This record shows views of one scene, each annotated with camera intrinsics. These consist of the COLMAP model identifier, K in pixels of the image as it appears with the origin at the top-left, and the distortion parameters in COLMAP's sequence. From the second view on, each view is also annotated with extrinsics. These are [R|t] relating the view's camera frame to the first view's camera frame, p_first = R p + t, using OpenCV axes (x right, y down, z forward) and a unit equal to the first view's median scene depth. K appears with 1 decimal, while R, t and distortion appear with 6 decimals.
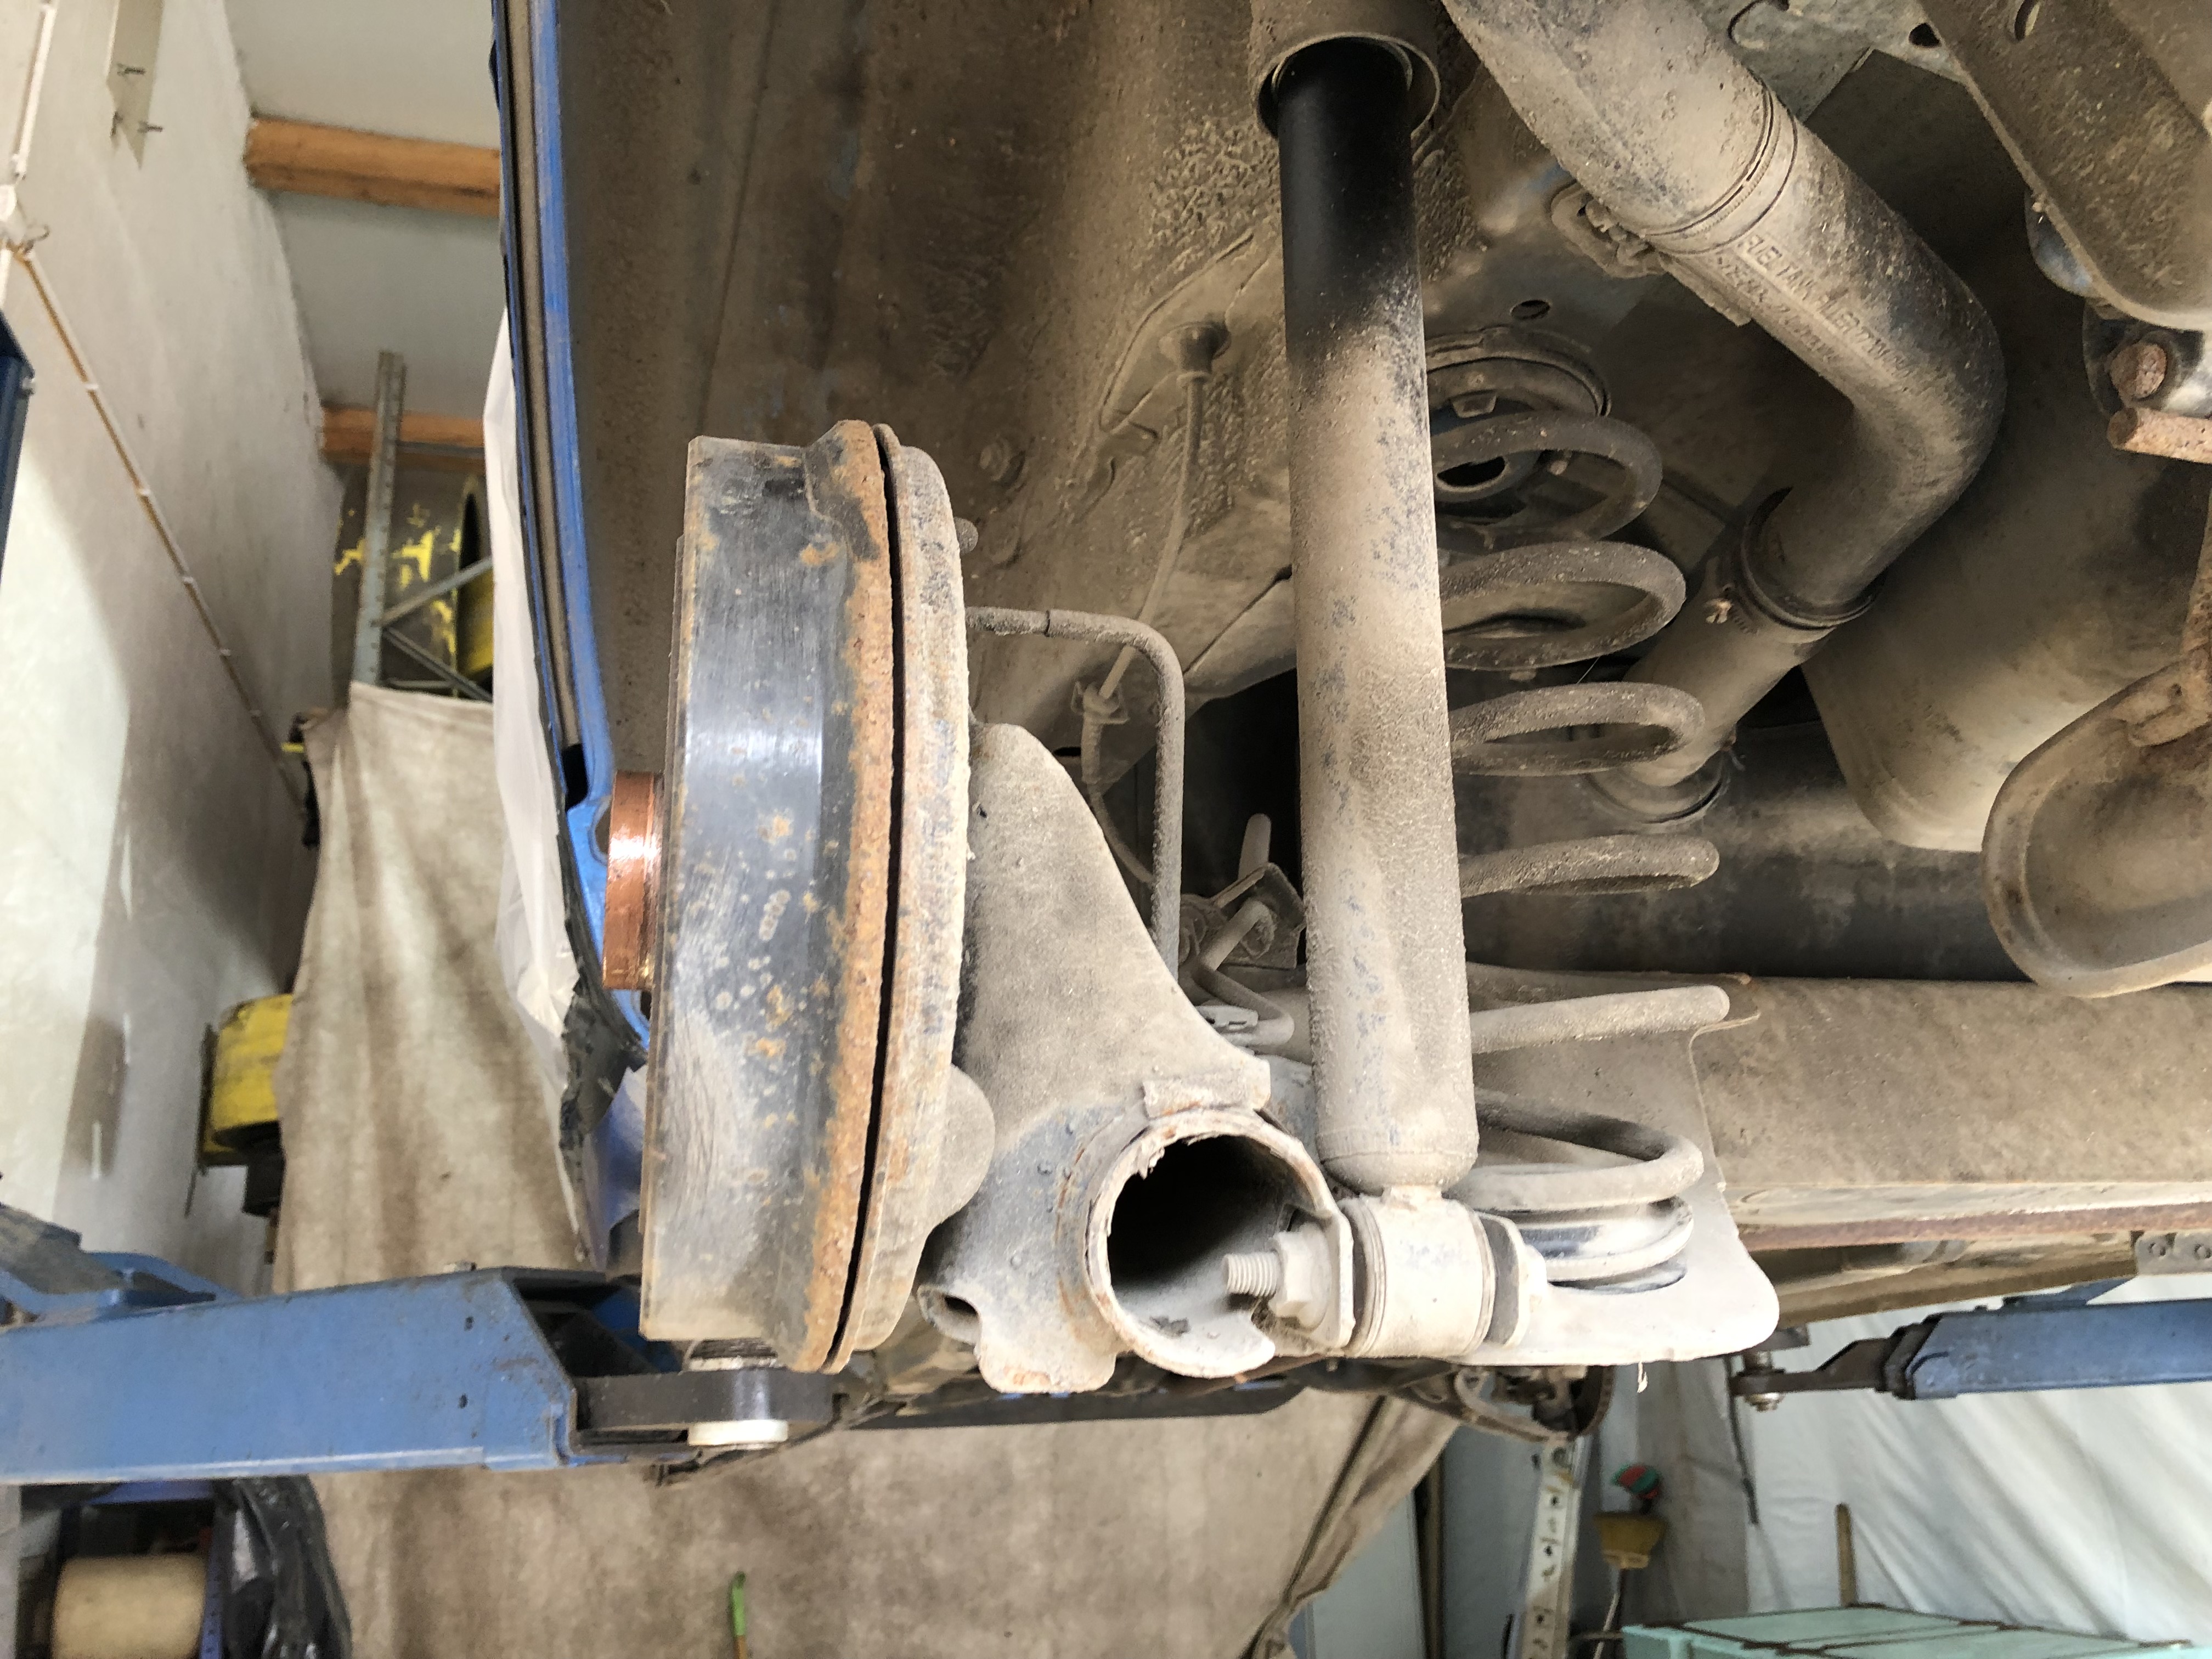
lens RADIAL K [[1803.8, 0, 1108.6], [0, 1803.8, 816.5], [0, 0, 1]] dist [0.021272, -0.011426]
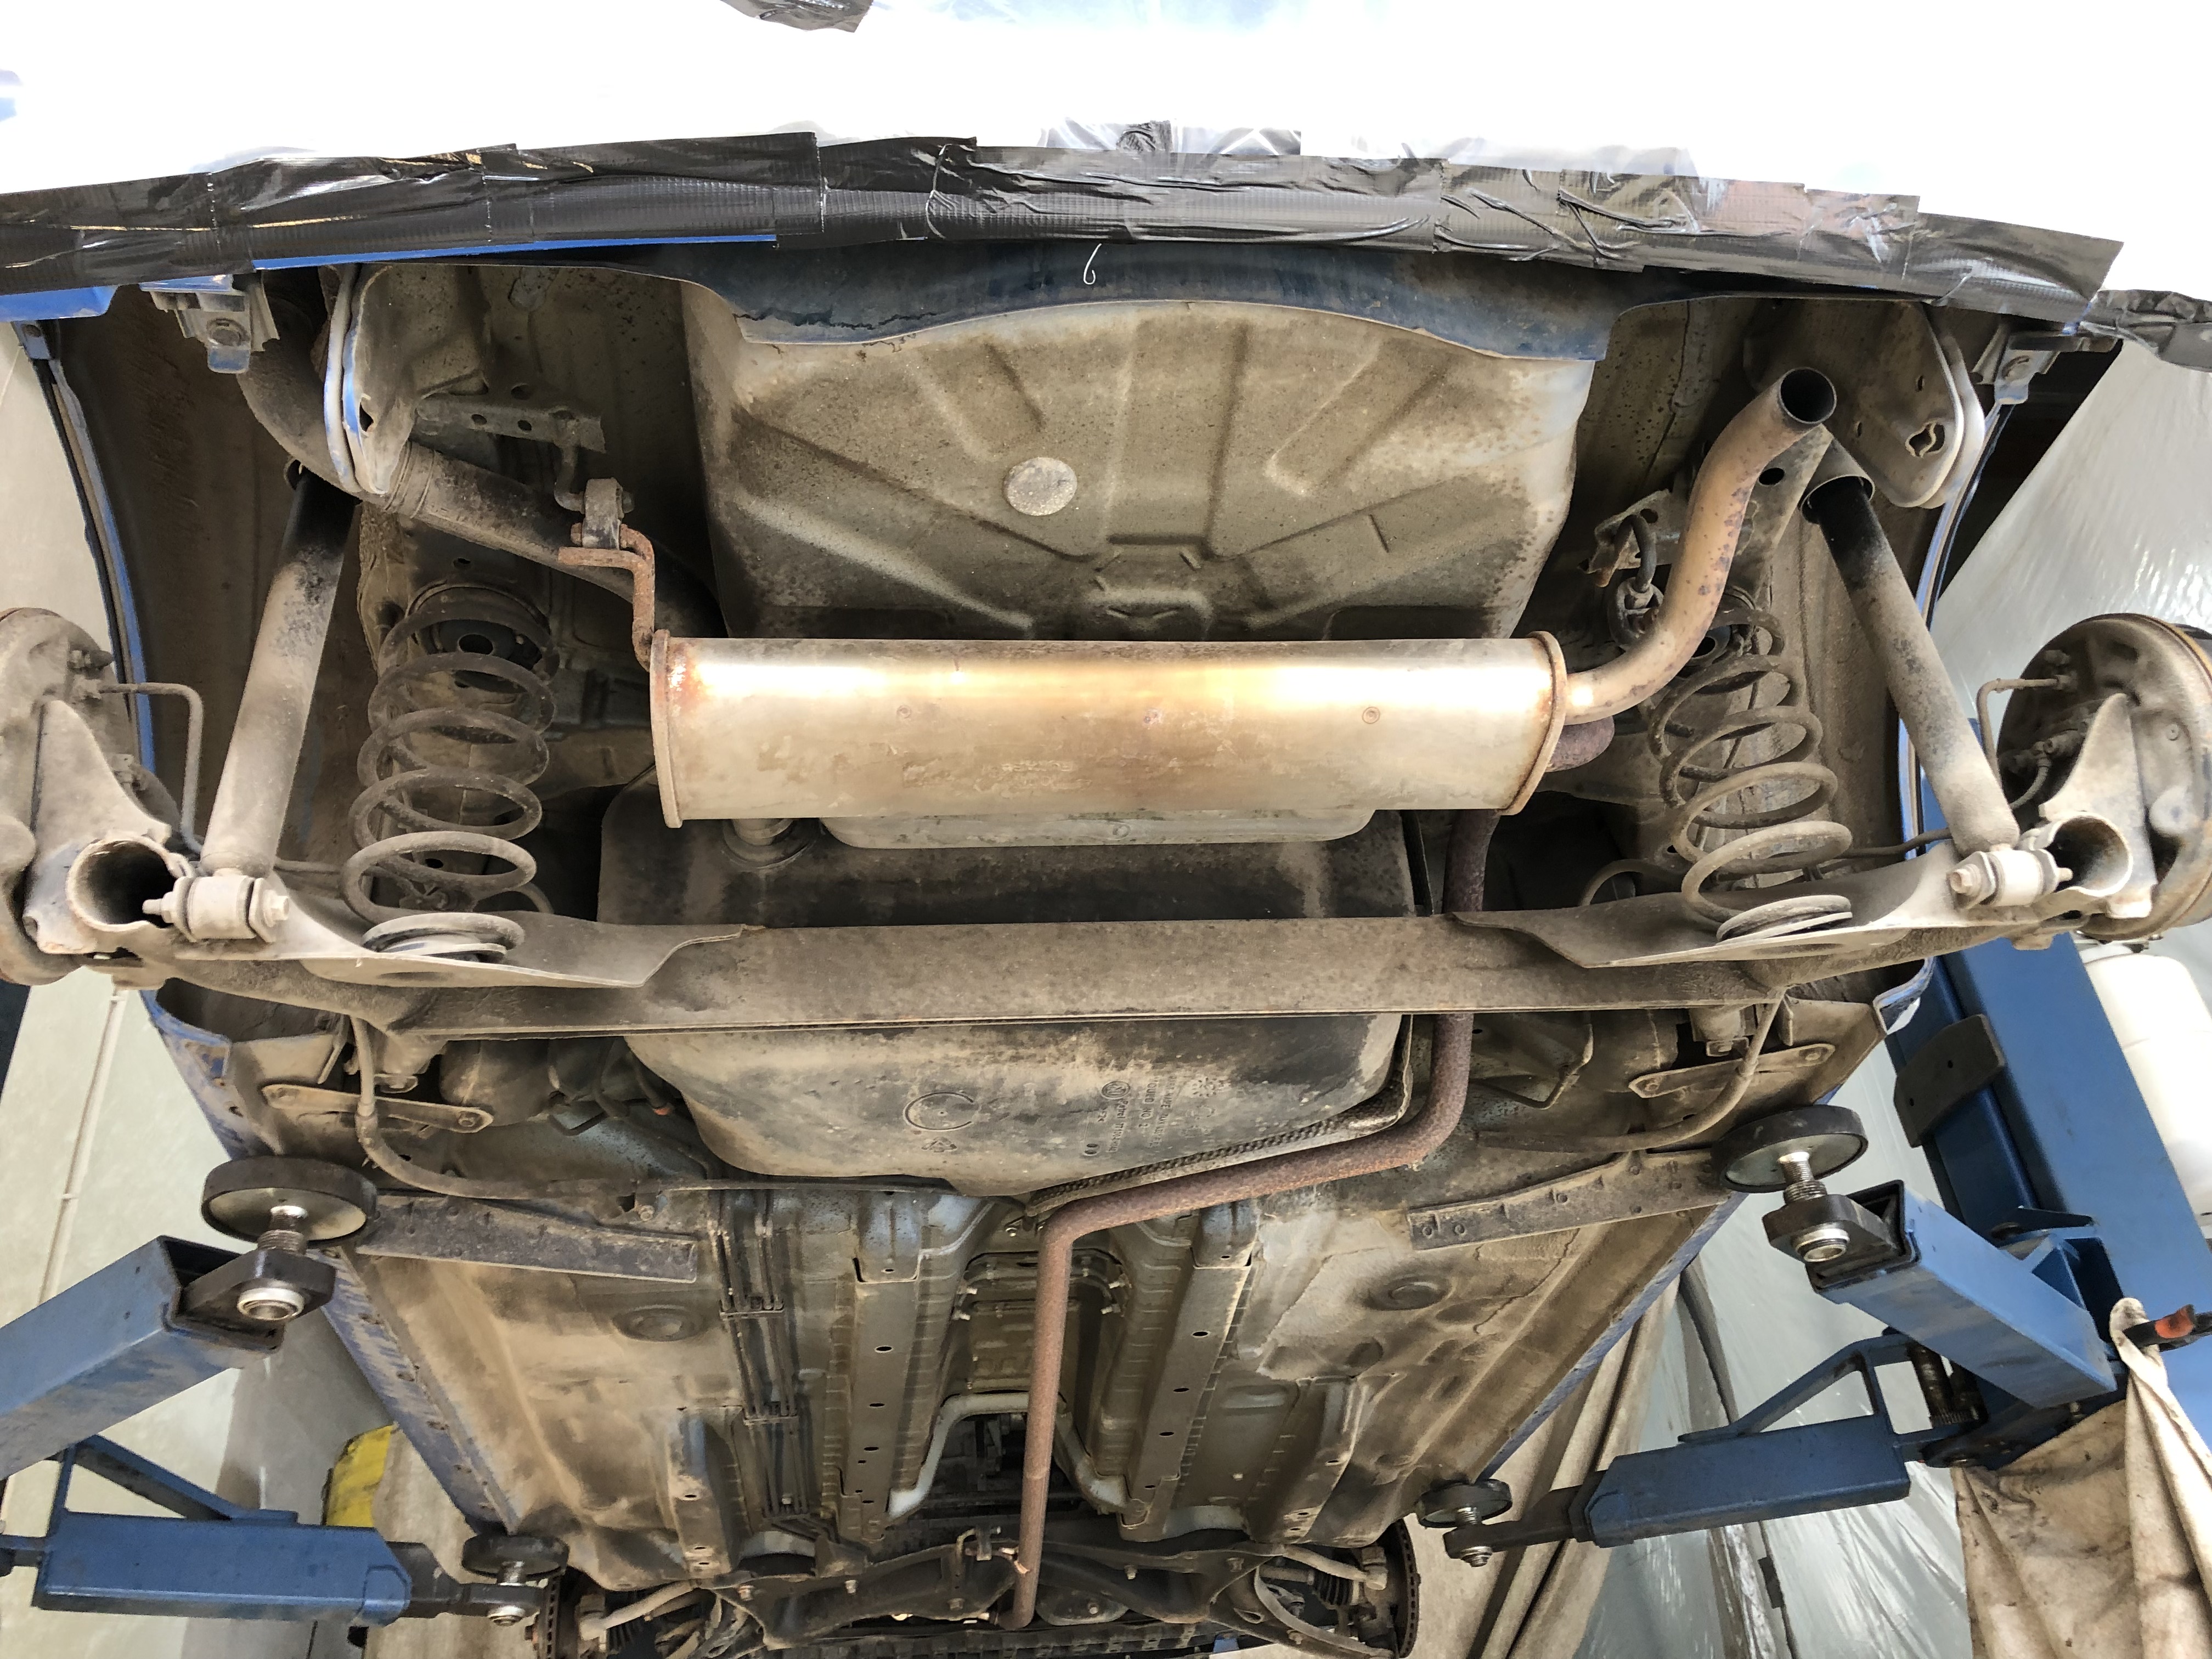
lens RADIAL K [[1803.8, 0, 1095.9], [0, 1803.8, 830.0], [0, 0, 1]] dist [0.021272, -0.011426]
pose [[0.986310, -0.121360, -0.111644, 0.161509], [0.087246, 0.958558, -0.271209, 0.092376], [0.139931, 0.257756, 0.956024, -0.120951]]
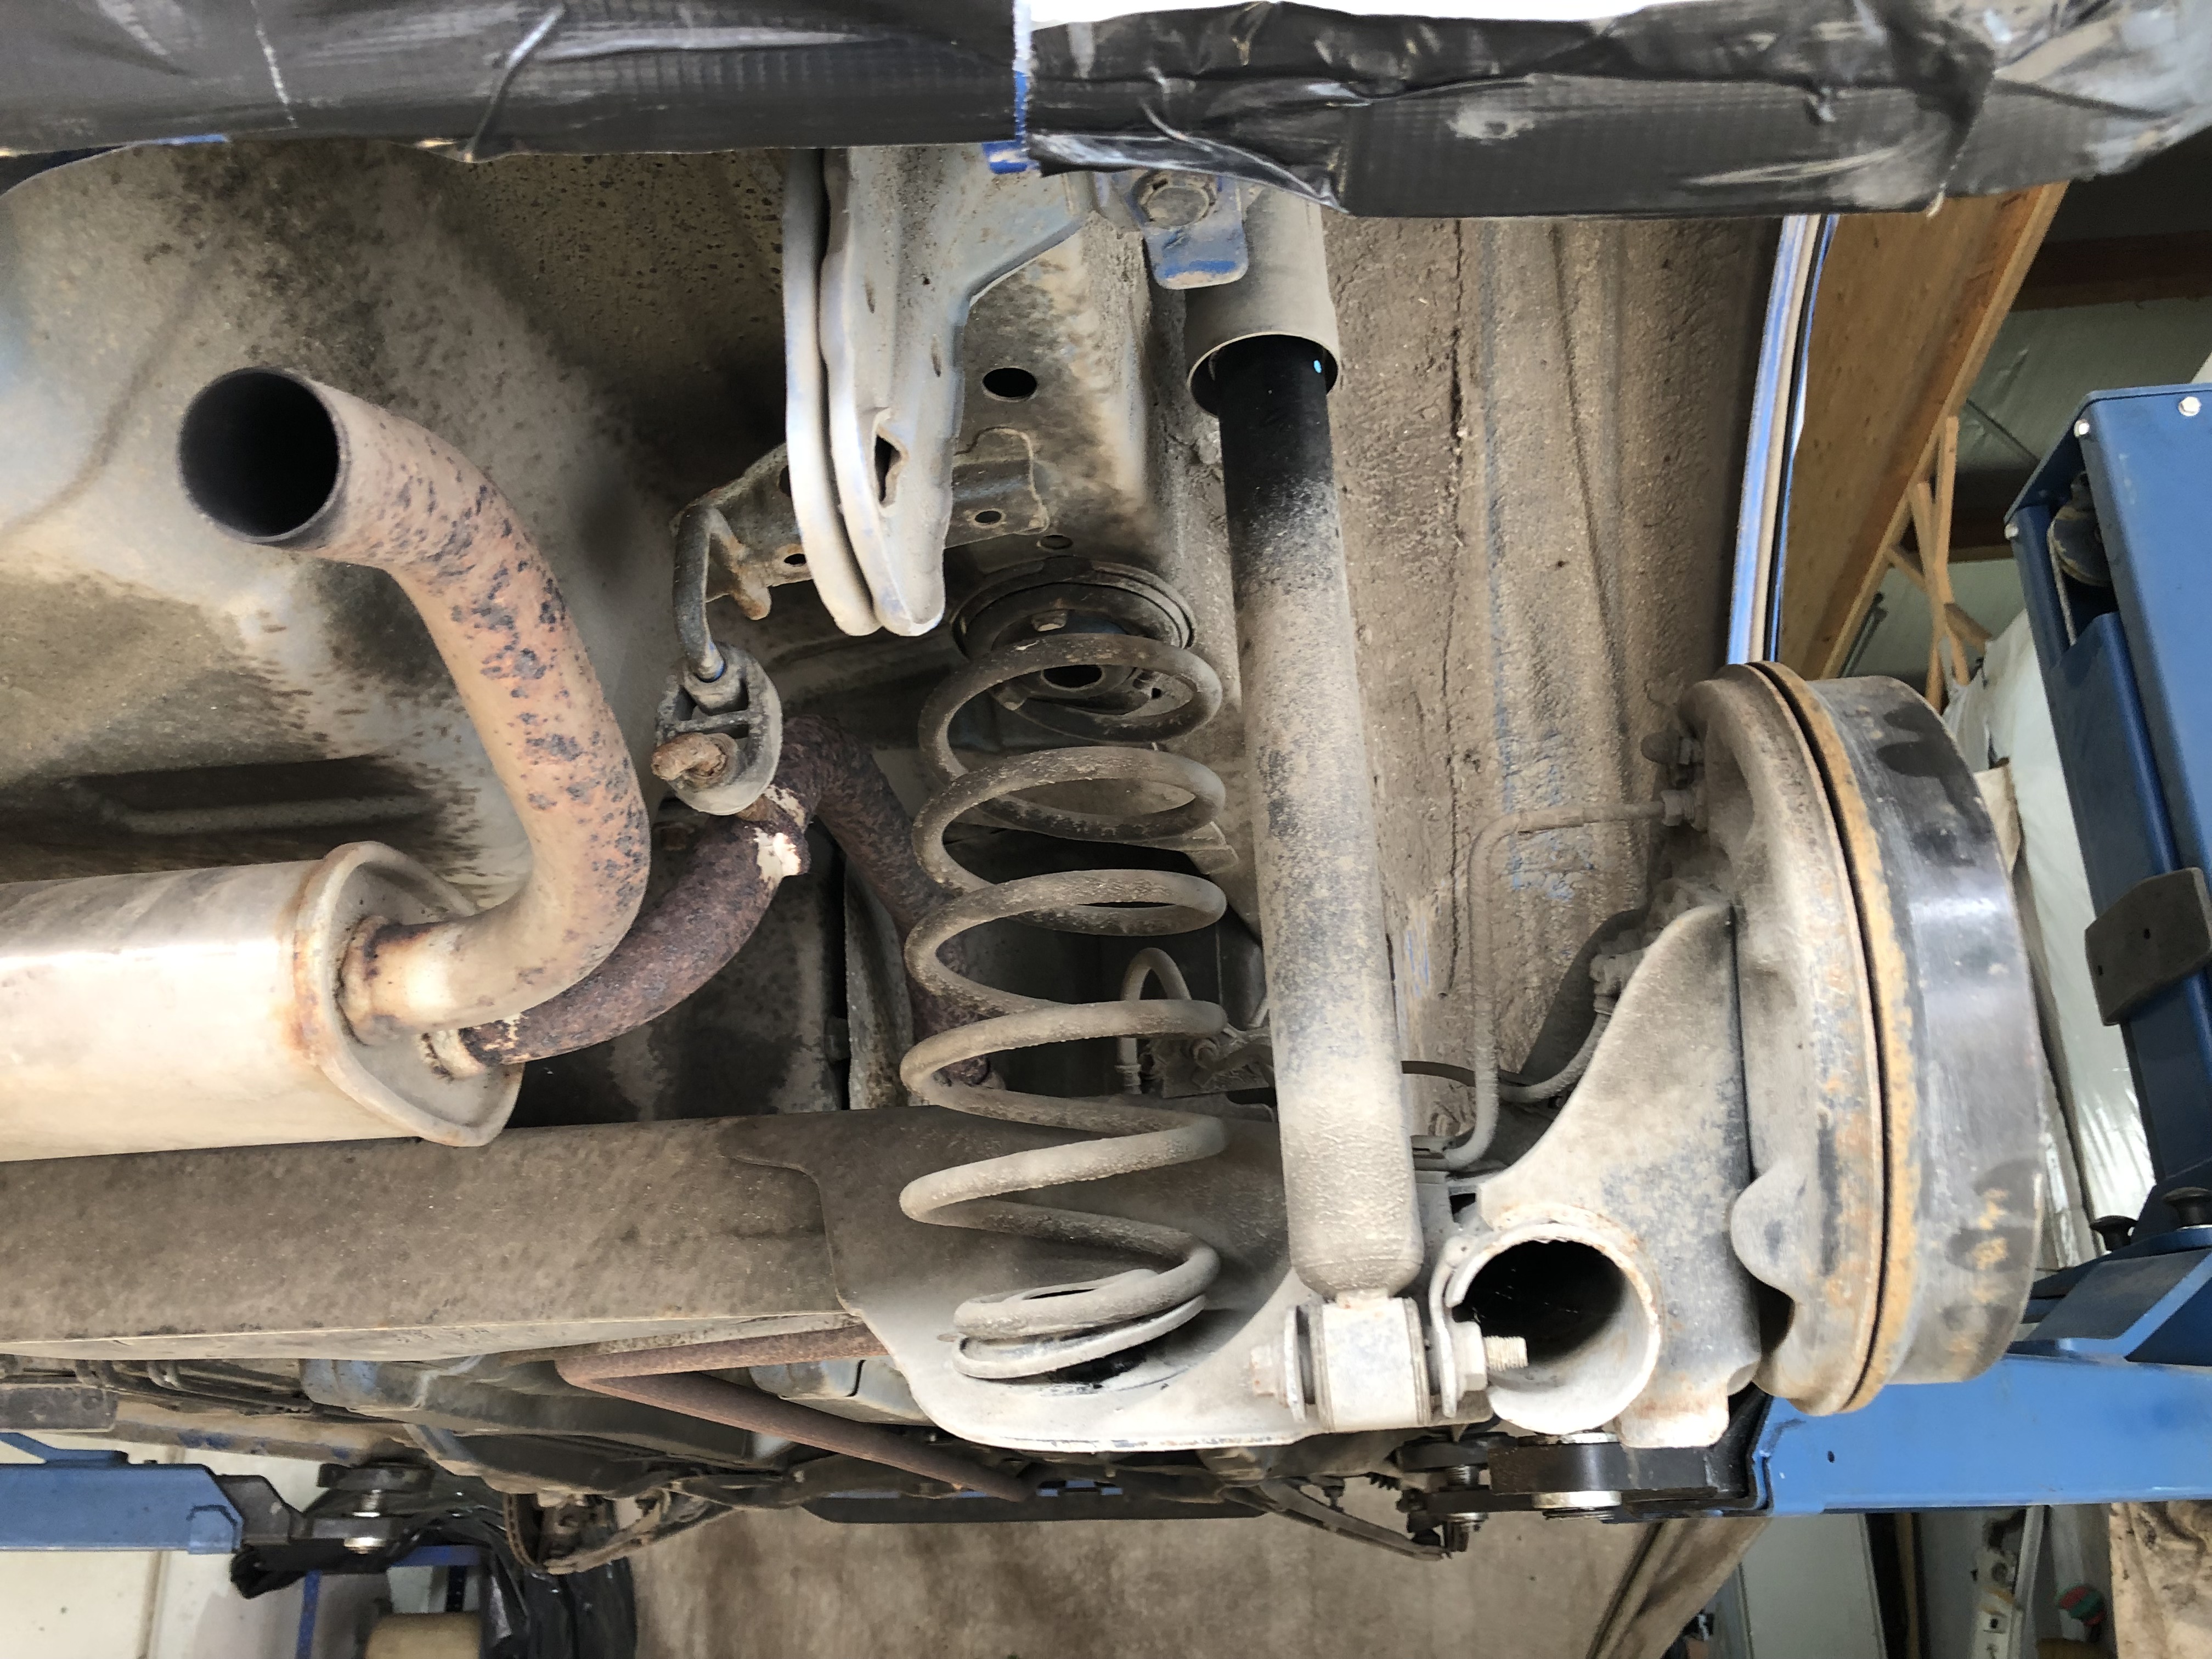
lens RADIAL K [[1803.8, 0, 1109.2], [0, 1803.8, 843.0], [0, 0, 1]] dist [0.021272, -0.011426]
pose [[0.924522, -0.113432, -0.363858, 0.295394], [0.102028, 0.993500, -0.050480, 0.008169], [0.367219, 0.009546, 0.930085, 0.039489]]
